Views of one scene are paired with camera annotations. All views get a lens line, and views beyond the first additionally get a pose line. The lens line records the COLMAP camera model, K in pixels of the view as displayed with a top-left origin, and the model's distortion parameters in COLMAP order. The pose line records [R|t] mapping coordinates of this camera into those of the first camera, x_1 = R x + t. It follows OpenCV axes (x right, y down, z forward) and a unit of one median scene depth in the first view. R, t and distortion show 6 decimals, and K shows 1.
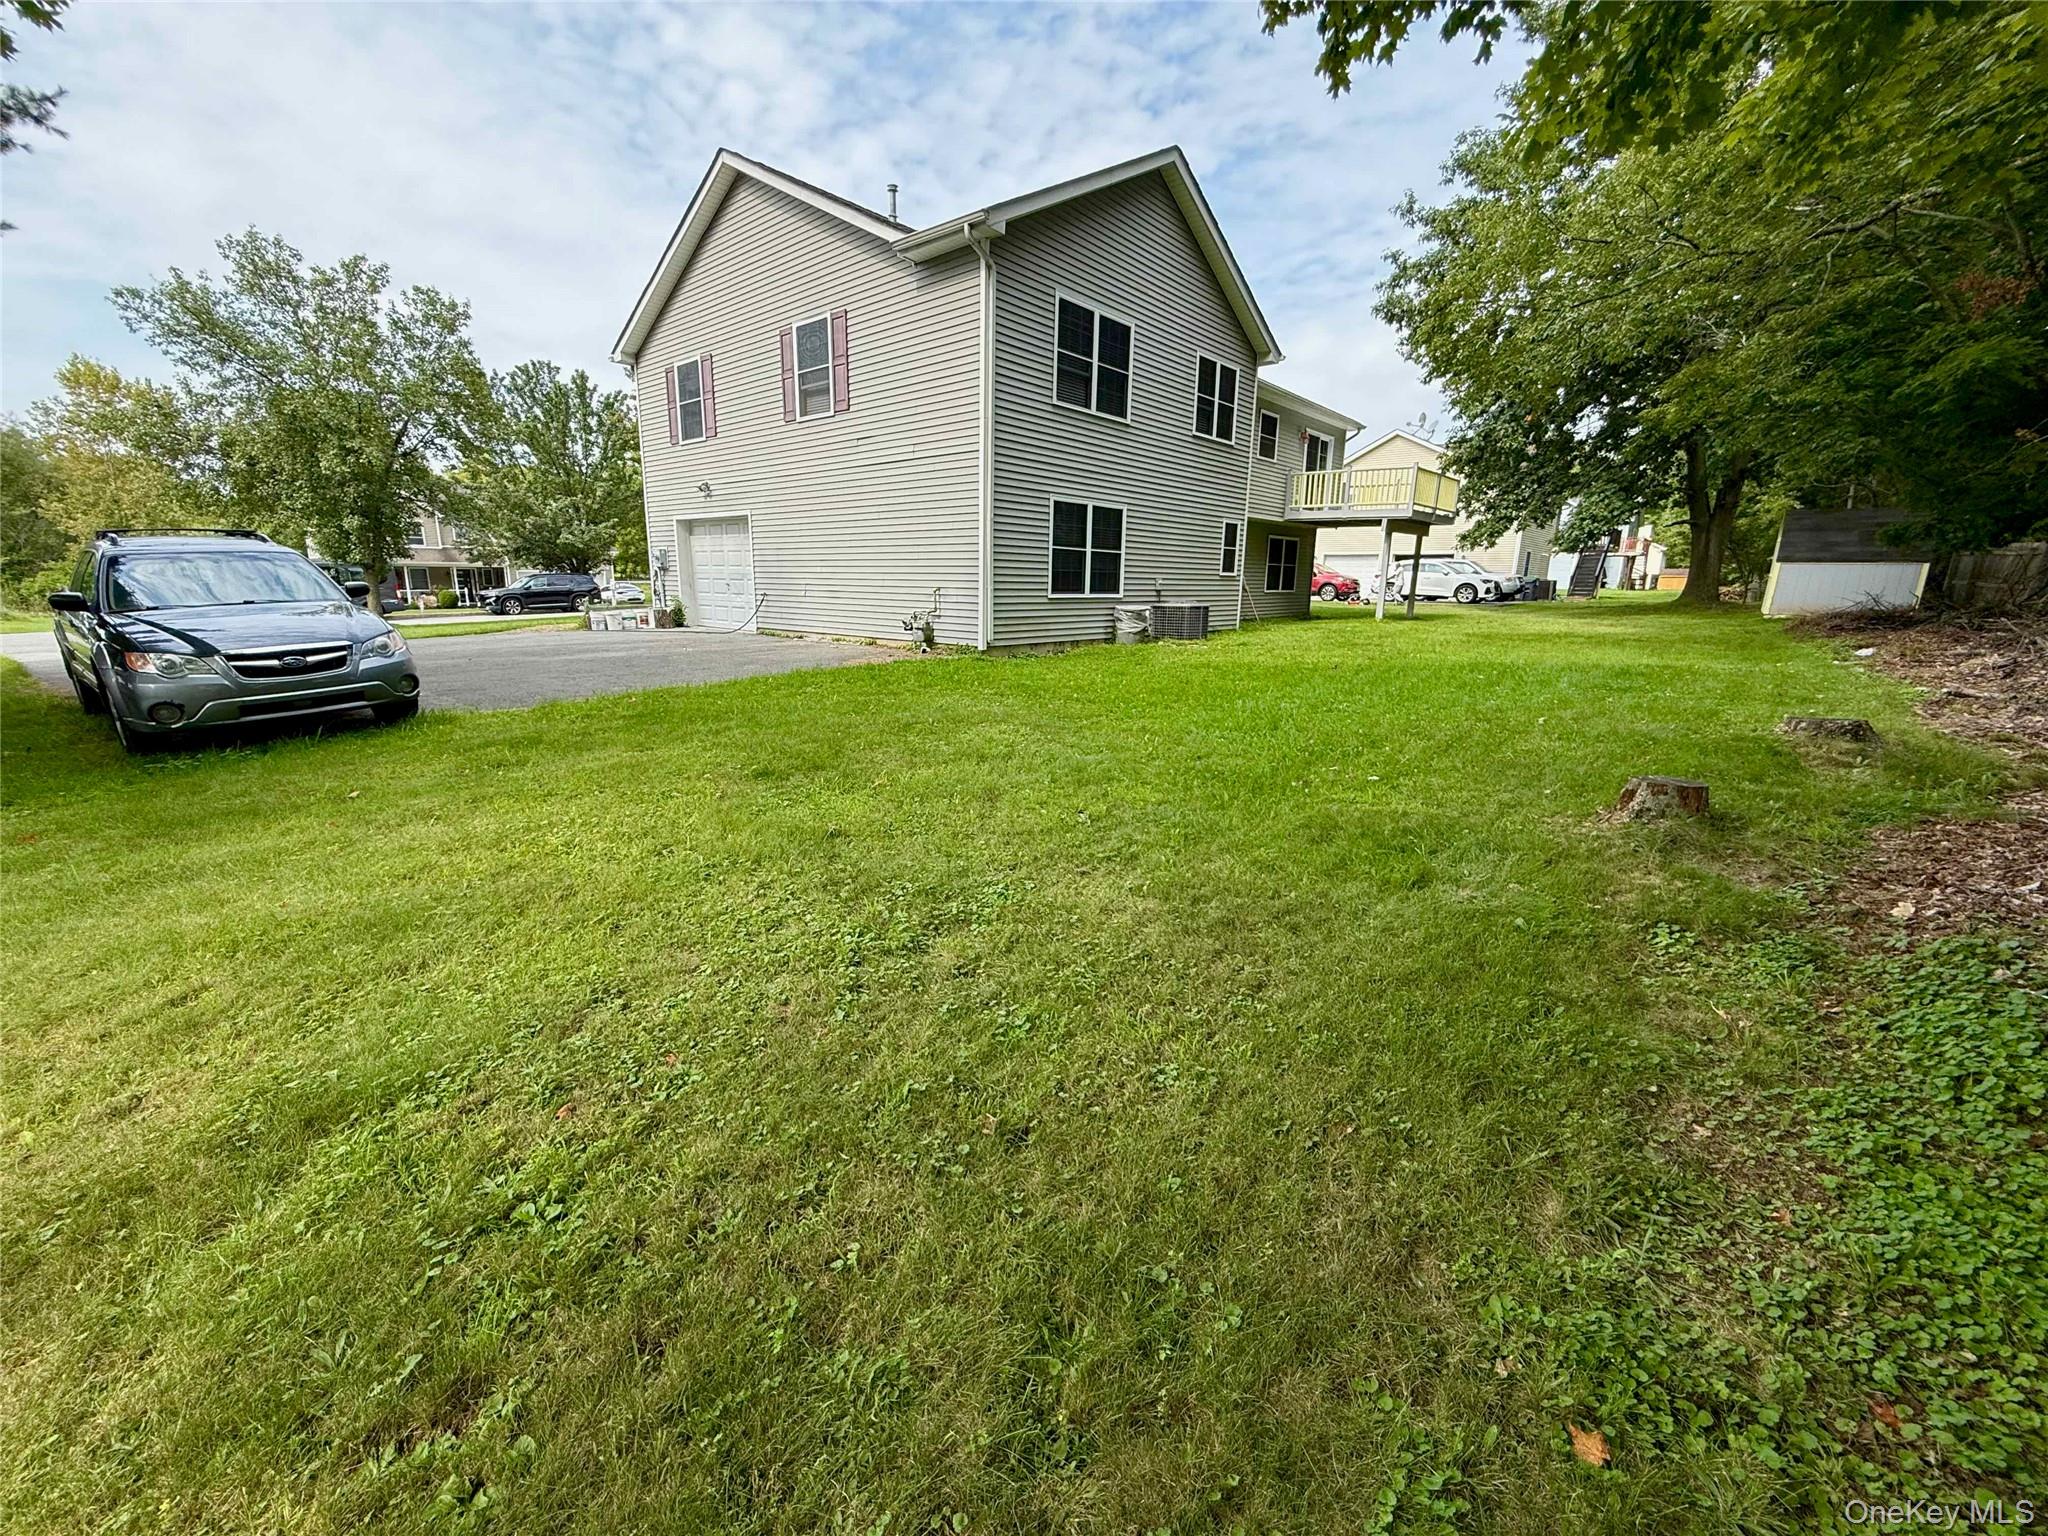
lens RADIAL K [[817.5, 0, 1021.3], [0, 817.5, 766.0], [0, 0, 1]] dist [-0.000807, -0.000389]
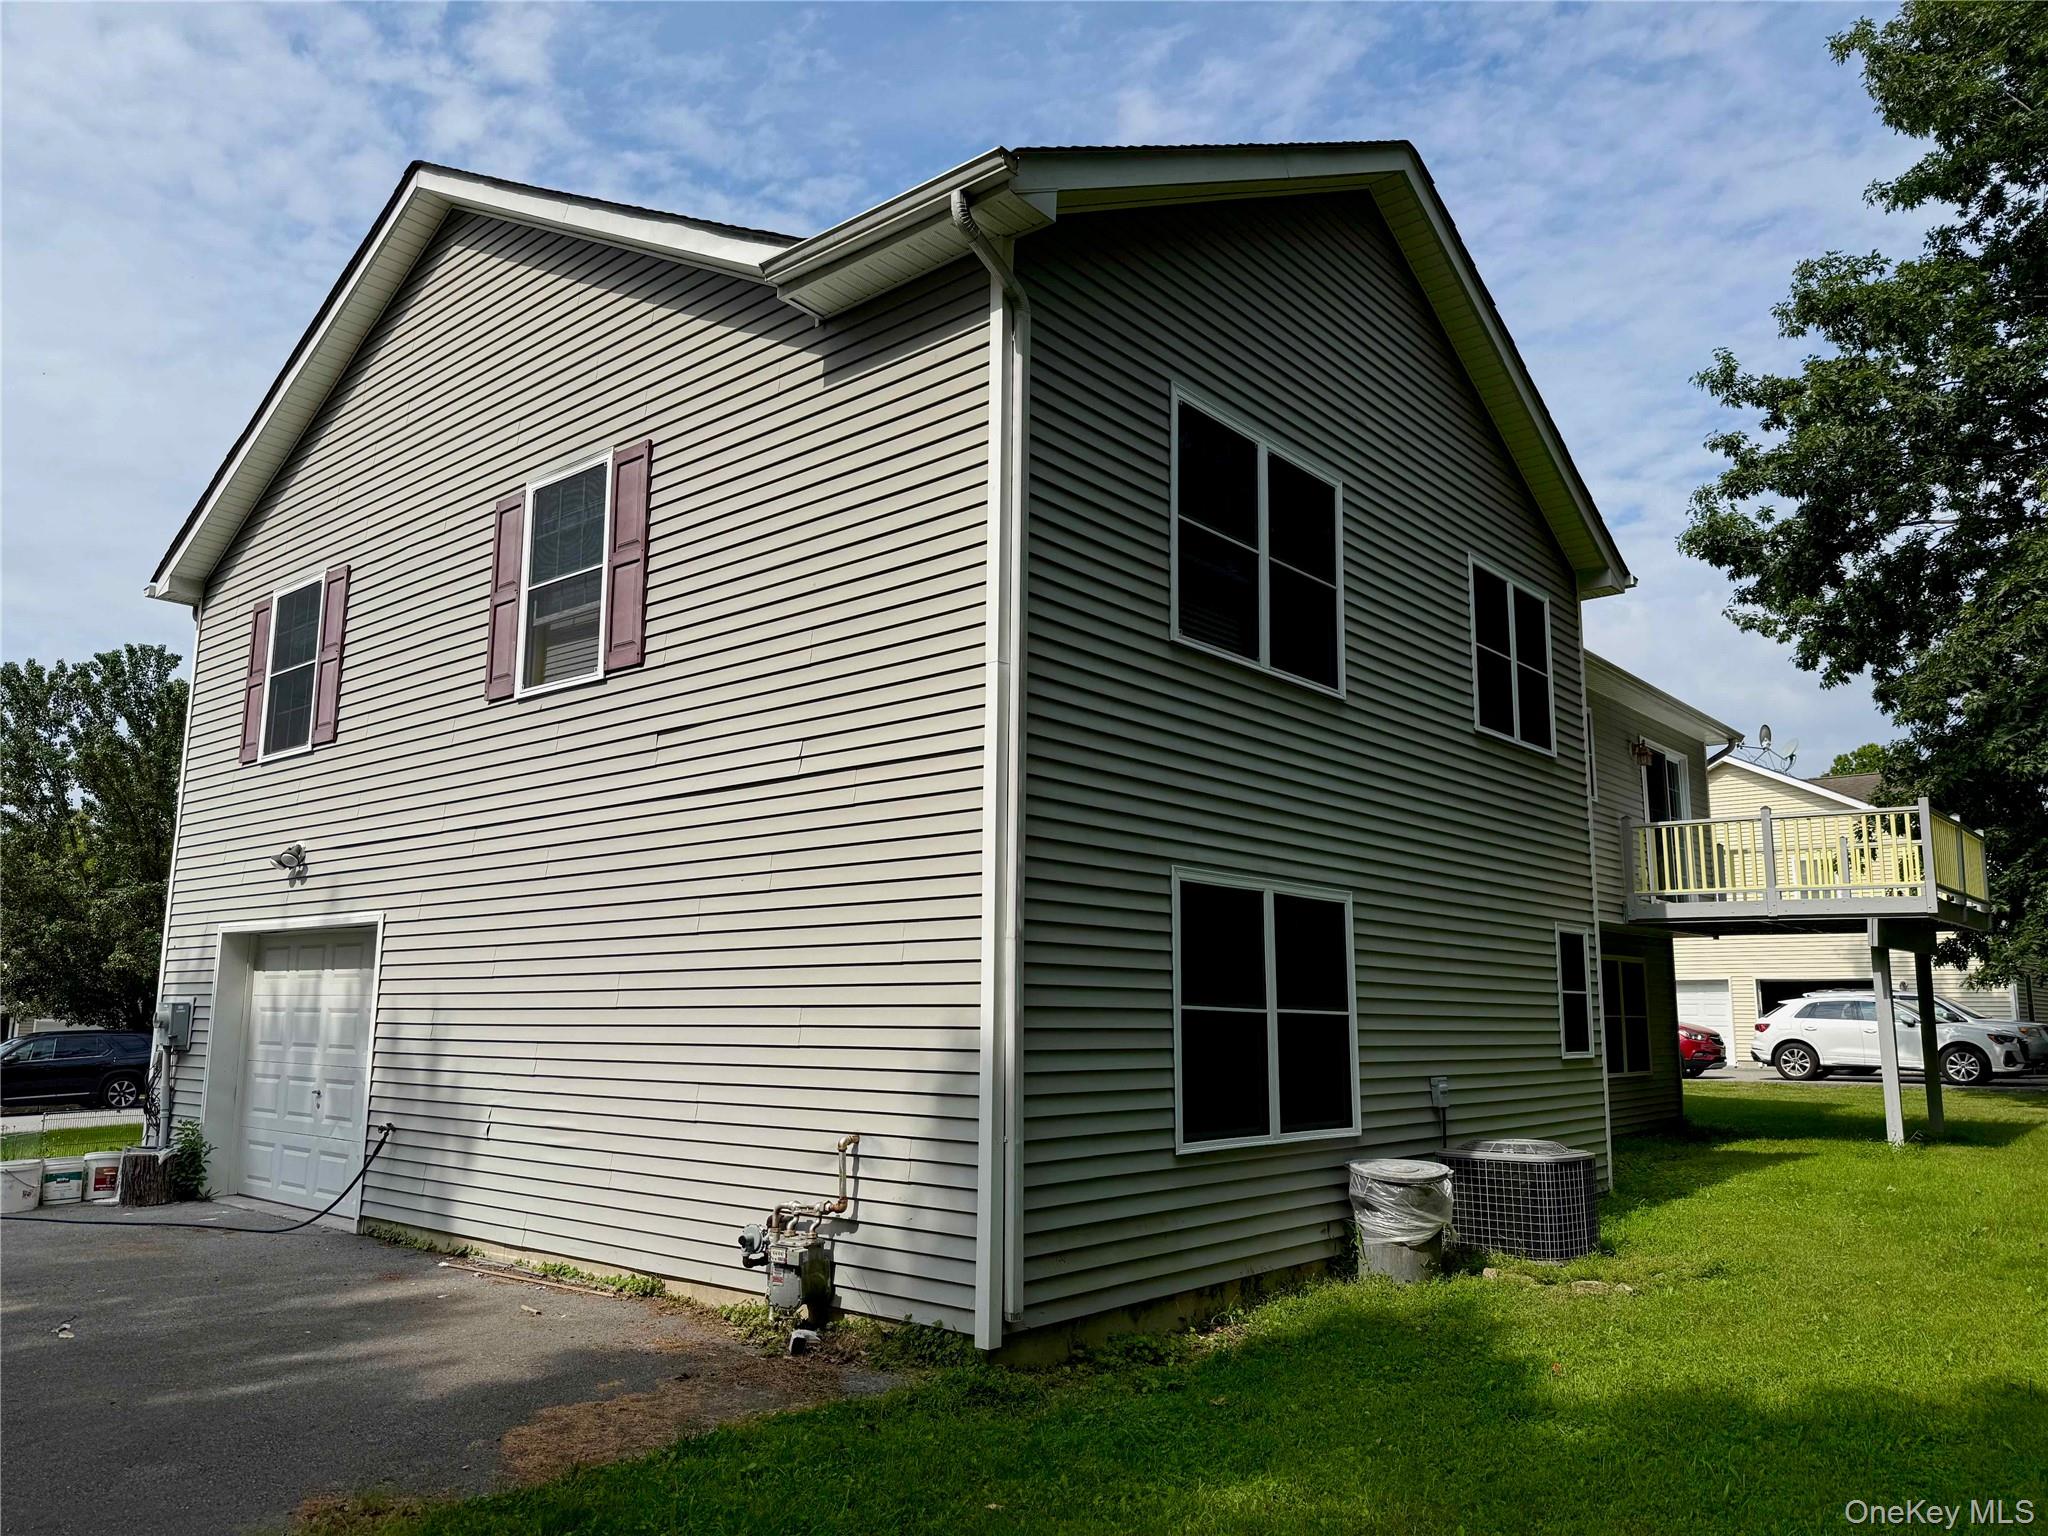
lens RADIAL K [[1461.0, 0, 1026.6], [0, 1461.0, 774.0], [0, 0, 1]] dist [0.031124, -0.003976]
pose [[0.999893, -0.005003, 0.013721, -0.034381], [0.009816, 0.925857, -0.377746, -0.115105], [-0.010814, 0.377841, 0.925808, 0.350775]]
